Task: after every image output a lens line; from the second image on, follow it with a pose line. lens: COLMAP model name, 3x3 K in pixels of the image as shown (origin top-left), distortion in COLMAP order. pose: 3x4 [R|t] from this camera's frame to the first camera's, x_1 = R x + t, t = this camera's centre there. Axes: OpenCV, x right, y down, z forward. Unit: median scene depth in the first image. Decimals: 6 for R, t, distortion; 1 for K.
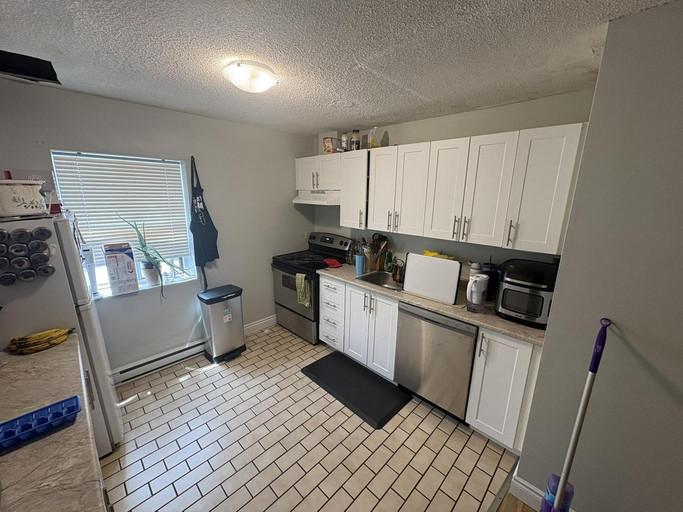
lens RADIAL K [[272.0, 0, 342.5], [0, 272.0, 255.9], [0, 0, 1]] dist [0.000458, 0.000212]
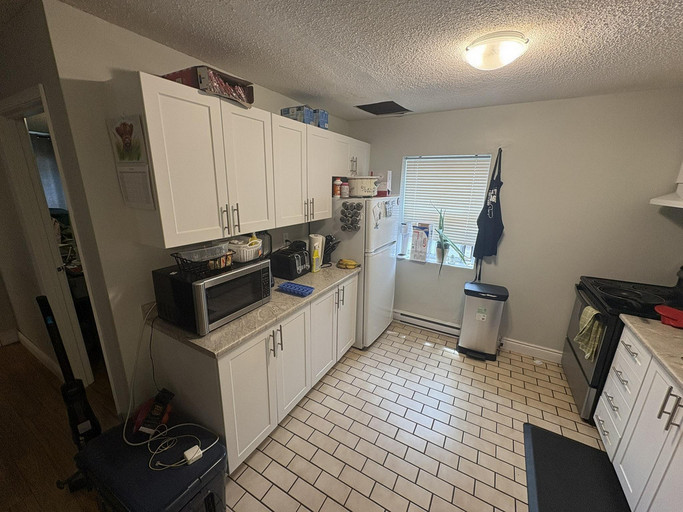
lens RADIAL K [[272.0, 0, 341.5], [0, 272.0, 257.0], [0, 0, 1]] dist [0.000458, 0.000212]
pose [[0.251719, 0.247806, -0.935537, 0.307372], [-0.235815, 0.953233, 0.189044, -0.039151], [0.938631, 0.173028, 0.298383, 0.218470]]
